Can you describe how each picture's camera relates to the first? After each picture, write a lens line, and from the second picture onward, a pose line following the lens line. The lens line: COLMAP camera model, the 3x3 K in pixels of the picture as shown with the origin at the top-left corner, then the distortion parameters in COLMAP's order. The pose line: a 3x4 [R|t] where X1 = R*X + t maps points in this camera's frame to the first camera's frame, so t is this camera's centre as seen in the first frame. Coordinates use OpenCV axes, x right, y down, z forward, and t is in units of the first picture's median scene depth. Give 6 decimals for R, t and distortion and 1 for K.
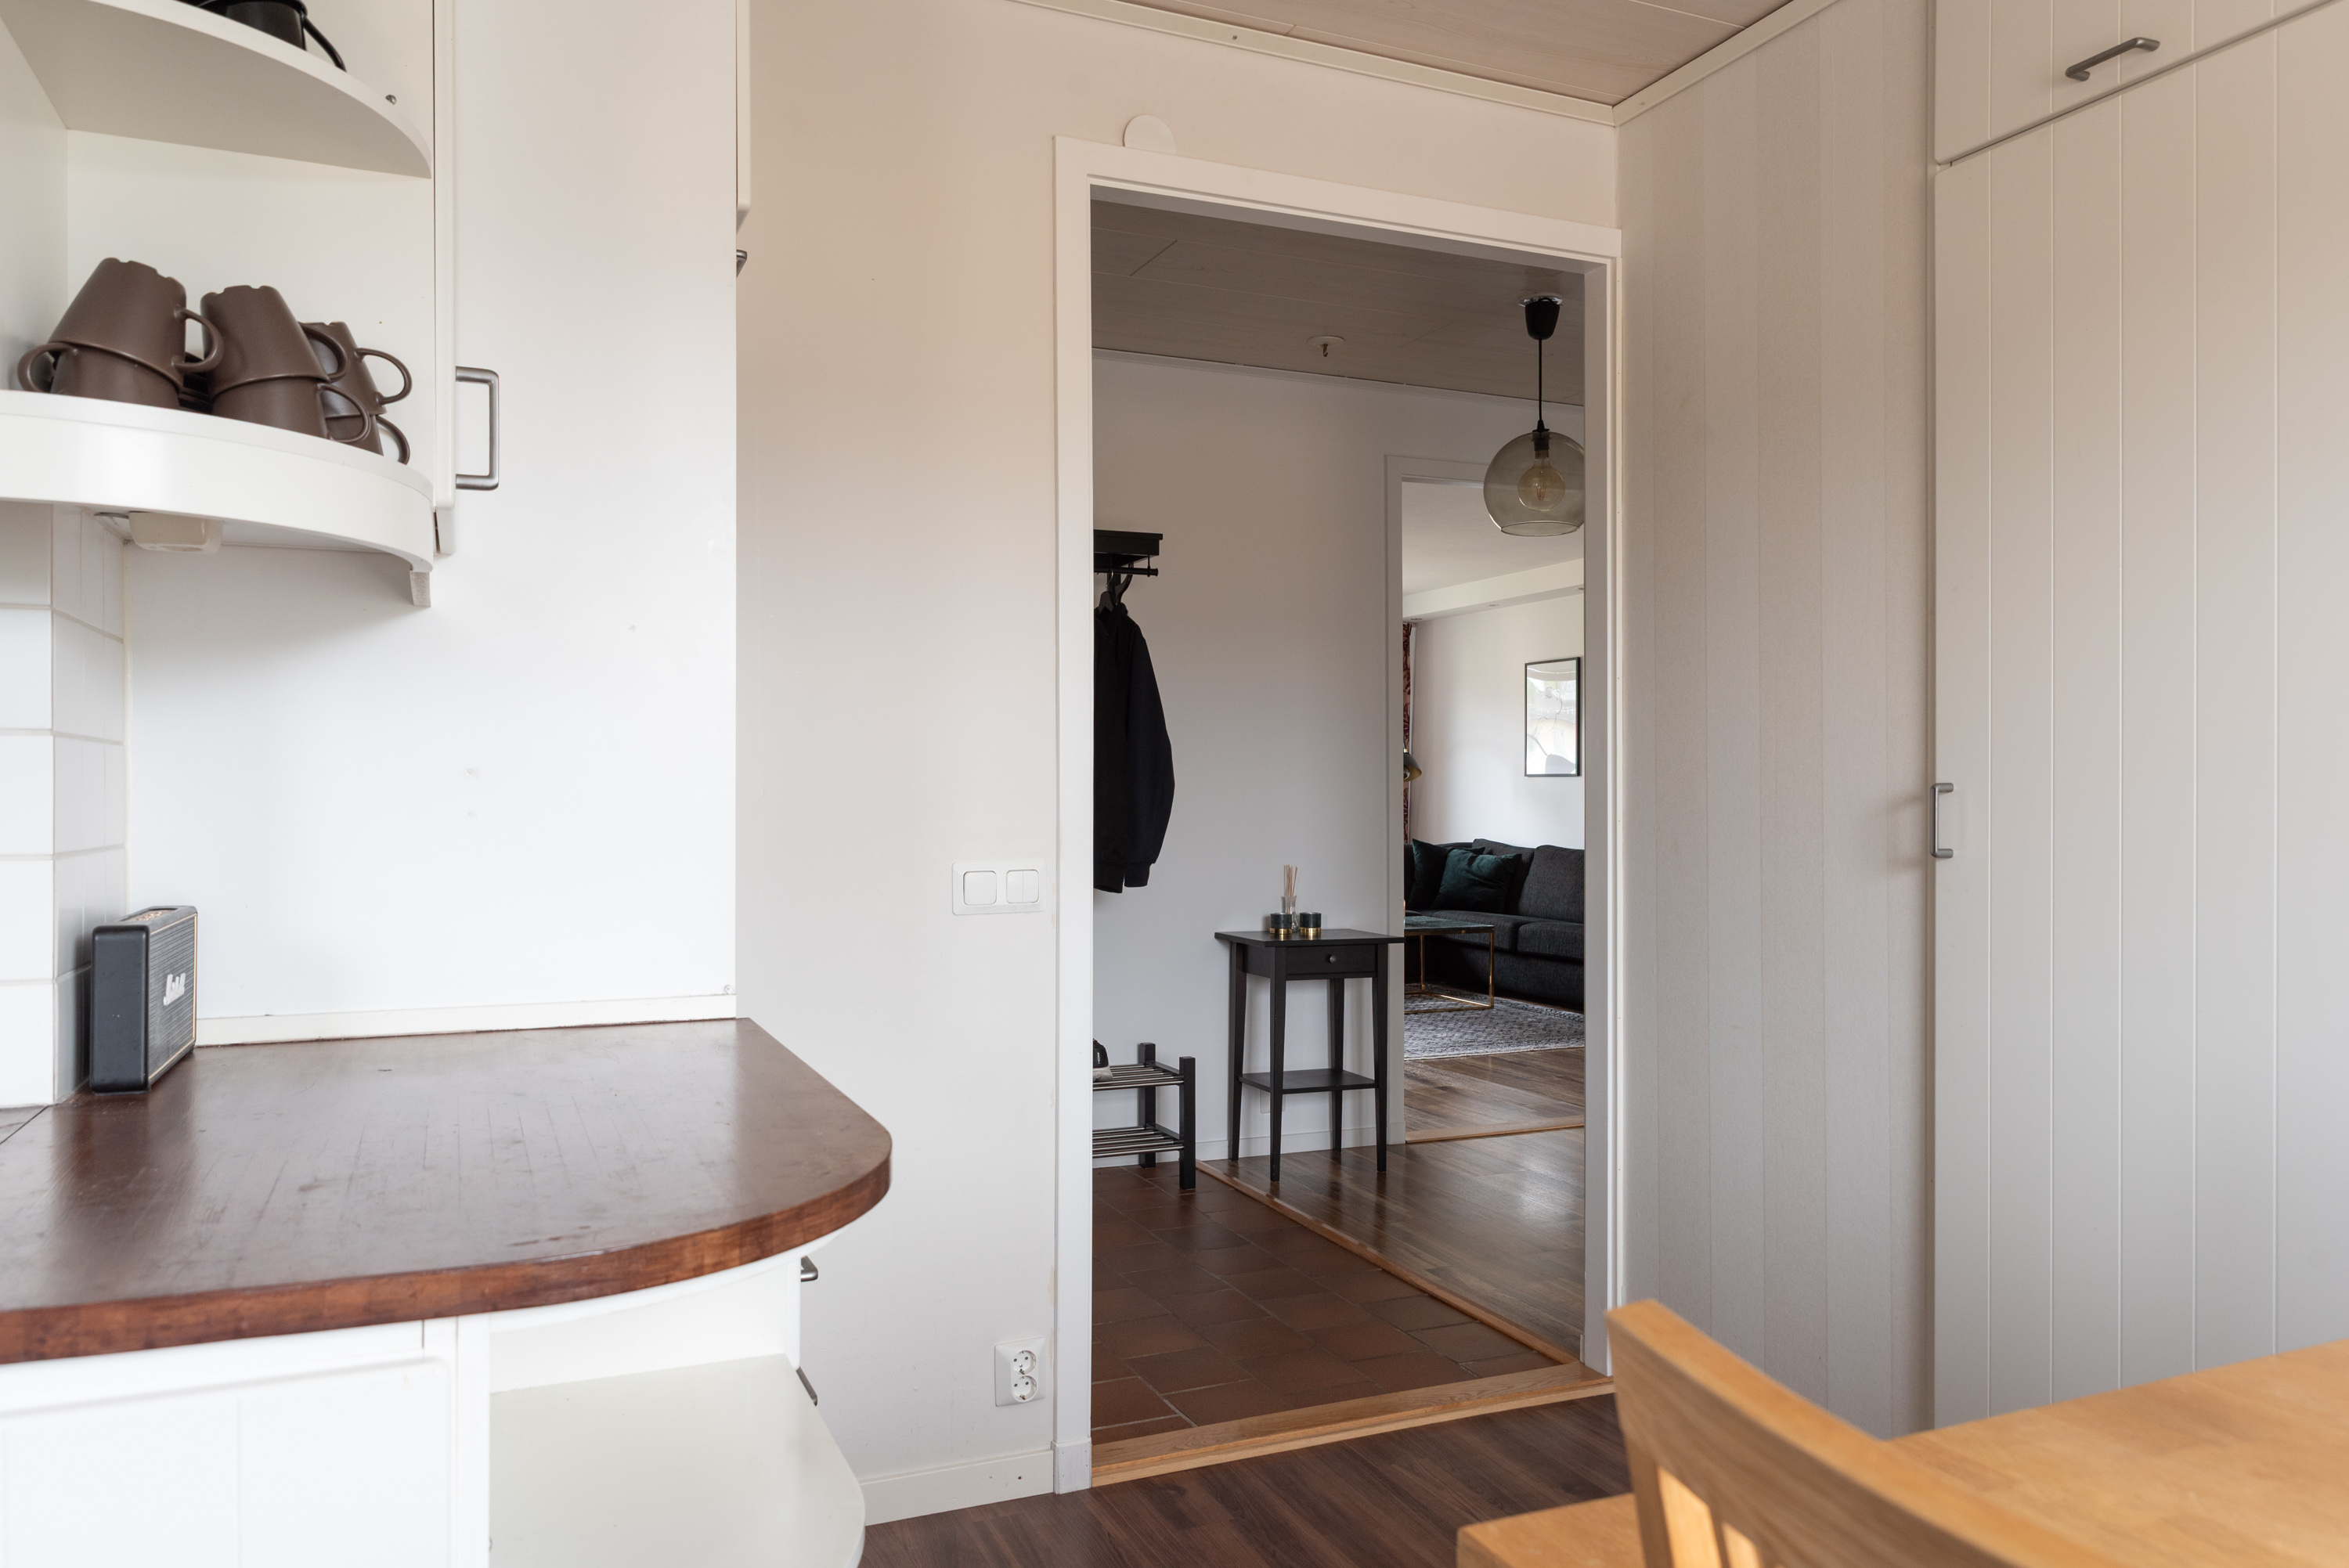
lens RADIAL K [[1591.2, 0, 1174.5], [0, 1591.2, 784.0], [0, 0, 1]] dist [0.009005, -0.000055]
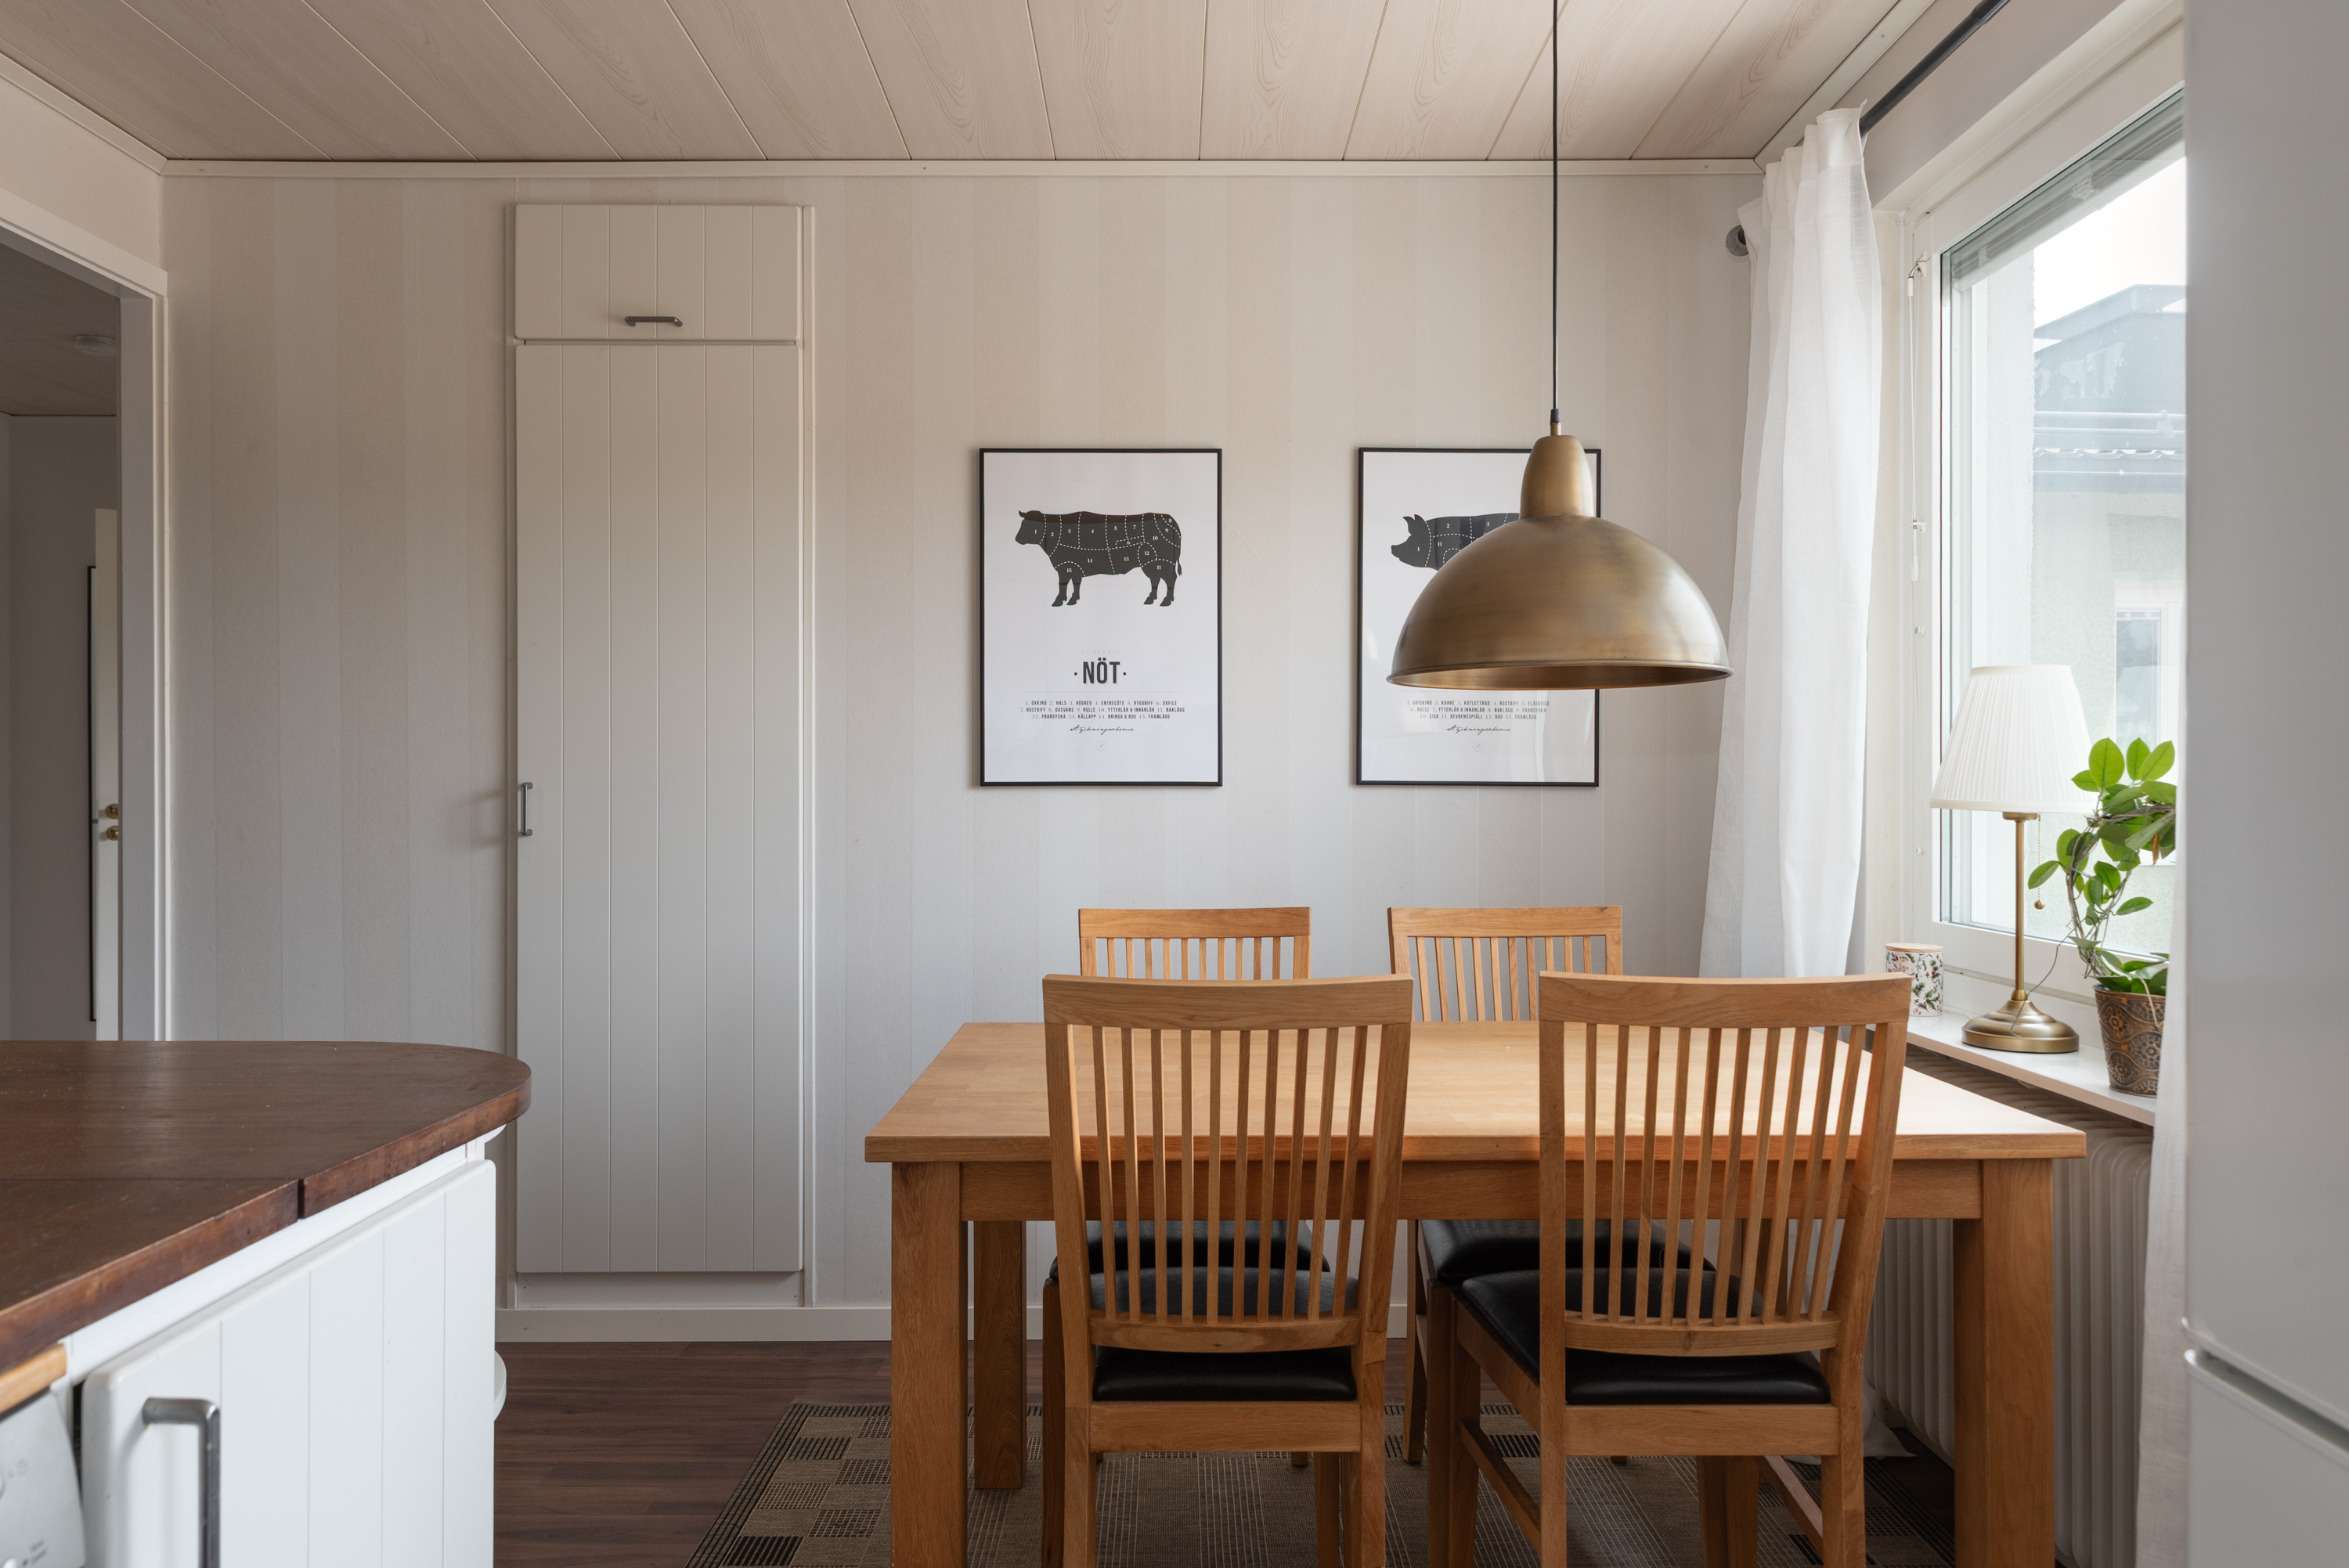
lens RADIAL K [[1591.2, 0, 1174.5], [0, 1591.2, 784.0], [0, 0, 1]] dist [0.009005, -0.000055]
pose [[0.395997, -0.001235, 0.918251, -0.562209], [-0.003023, 0.999992, 0.002649, -0.004497], [-0.918247, -0.003825, 0.395990, -0.078313]]
